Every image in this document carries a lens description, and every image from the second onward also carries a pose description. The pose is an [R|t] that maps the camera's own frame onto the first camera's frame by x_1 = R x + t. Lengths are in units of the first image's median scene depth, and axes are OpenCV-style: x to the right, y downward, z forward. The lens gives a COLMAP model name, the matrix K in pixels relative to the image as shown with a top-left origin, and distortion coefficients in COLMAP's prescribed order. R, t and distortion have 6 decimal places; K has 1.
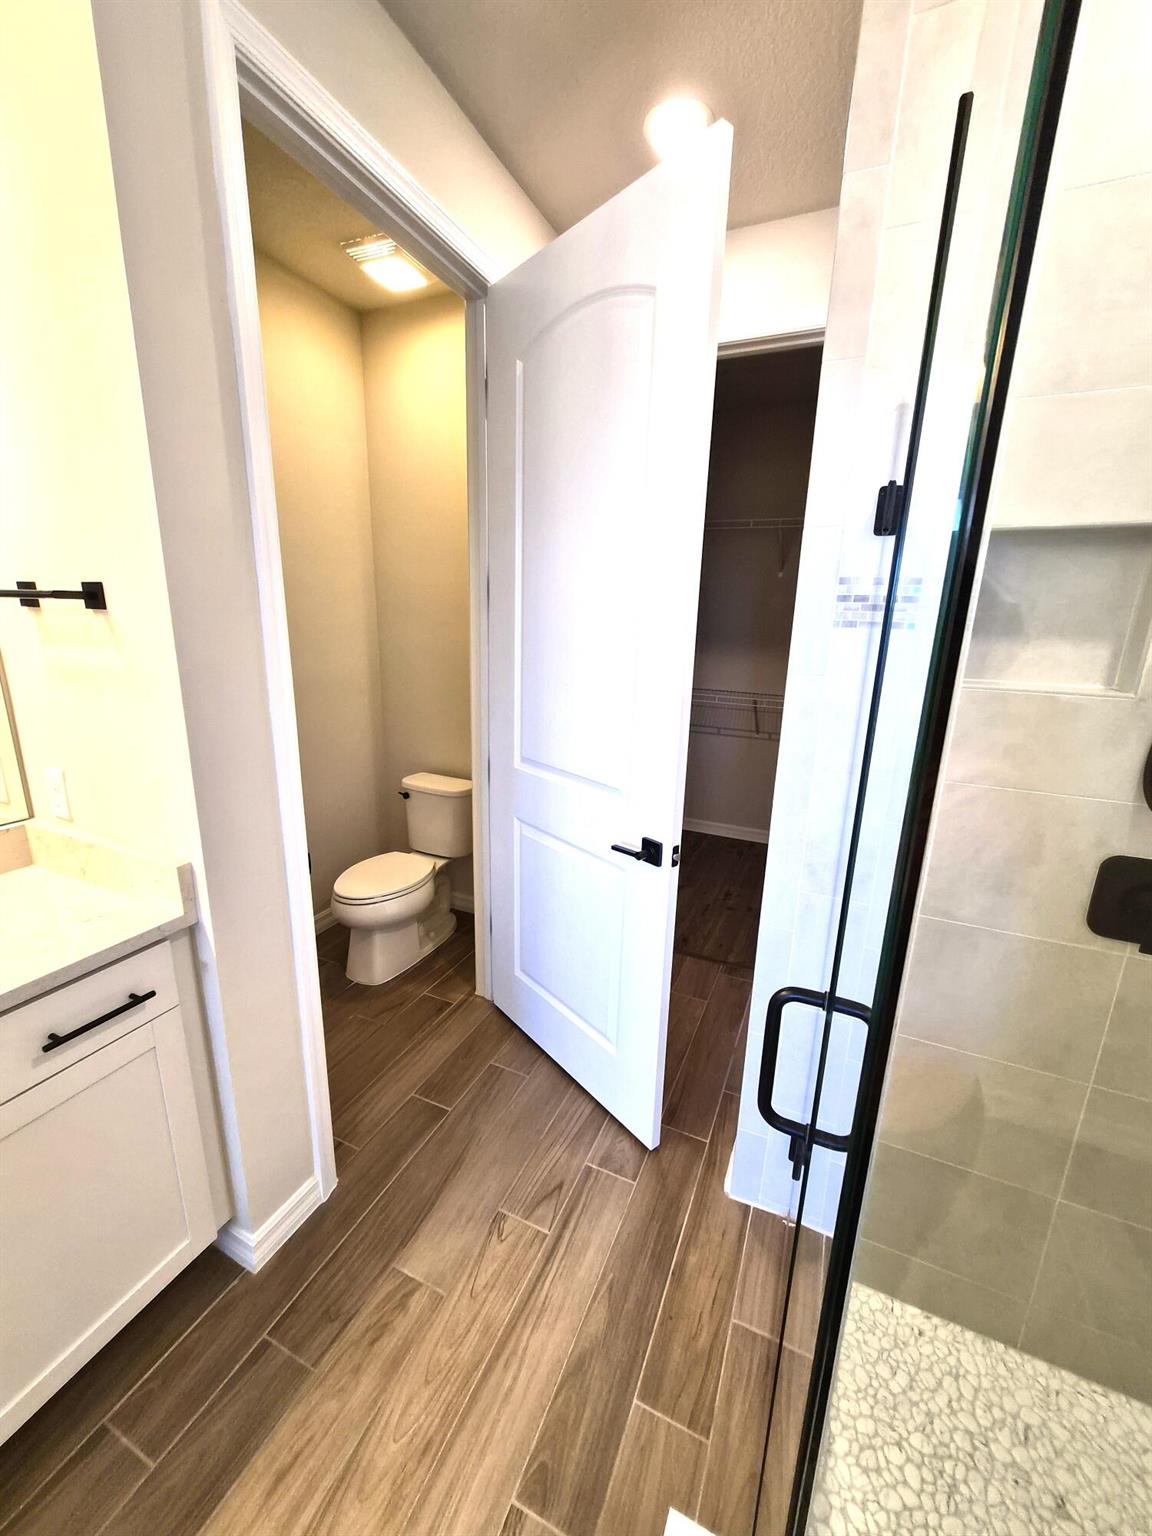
lens RADIAL K [[602.4, 0, 576.0], [0, 602.4, 768.0], [0, 0, 1]] dist [0.003248, 0.000368]
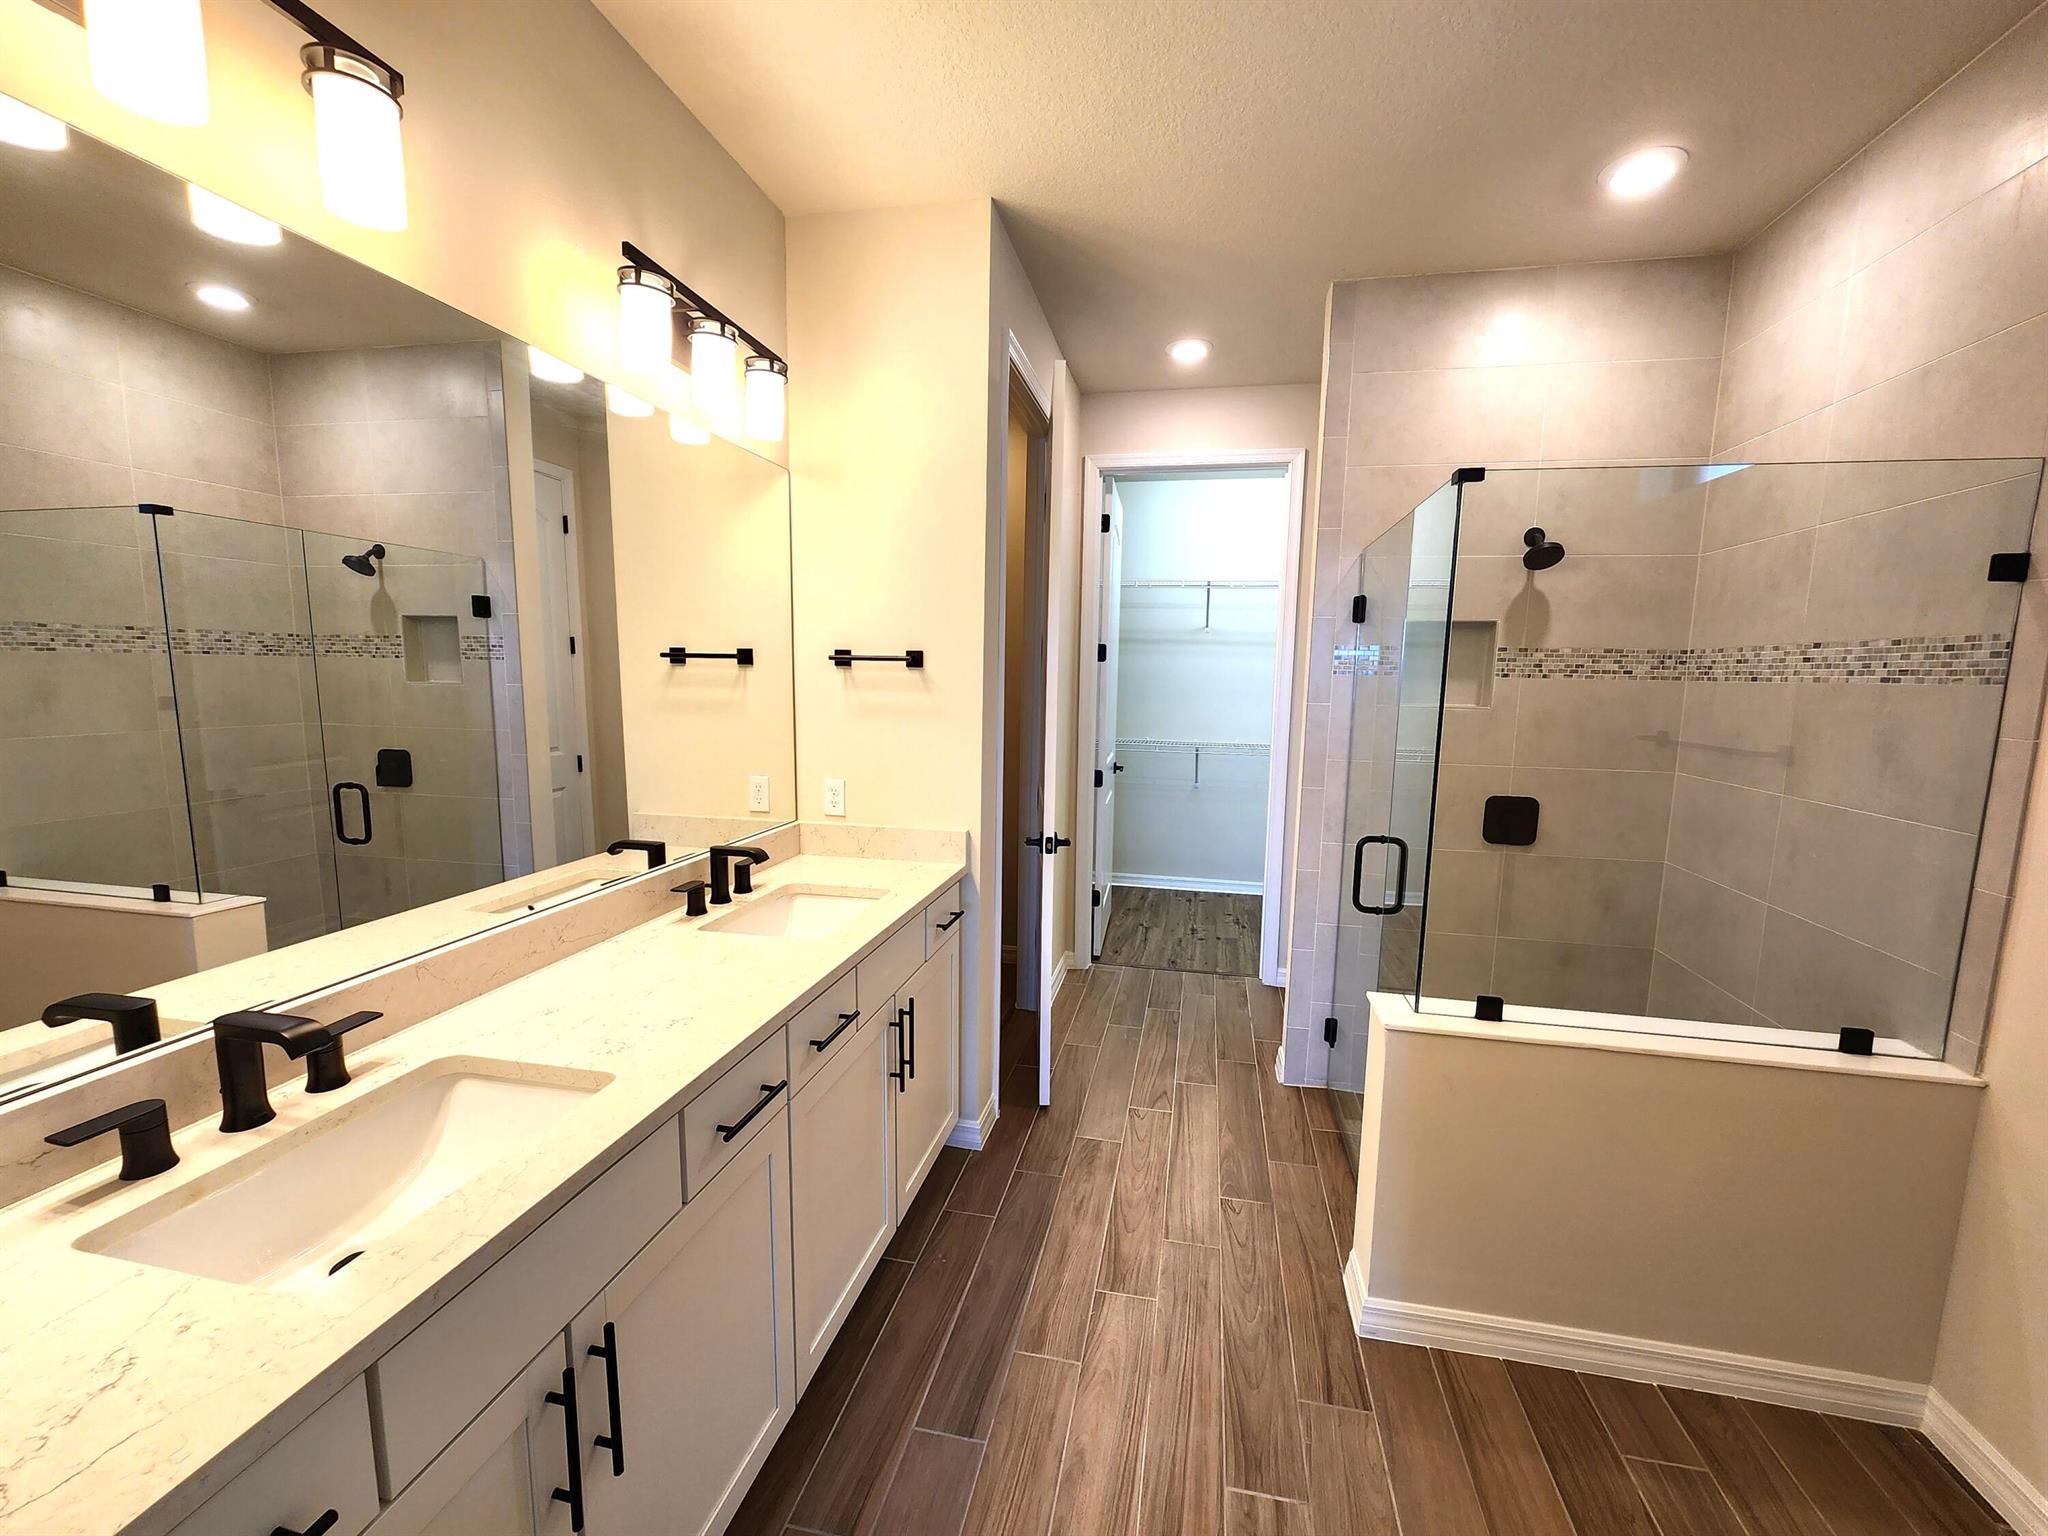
lens RADIAL K [[820.5, 0, 1021.7], [0, 820.5, 794.1], [0, 0, 1]] dist [0.000530, 0.000155]
pose [[0.978212, -0.035976, 0.204466, -0.892940], [0.057829, 0.993110, -0.101926, 0.272821], [-0.199390, 0.111529, 0.973553, -1.006178]]
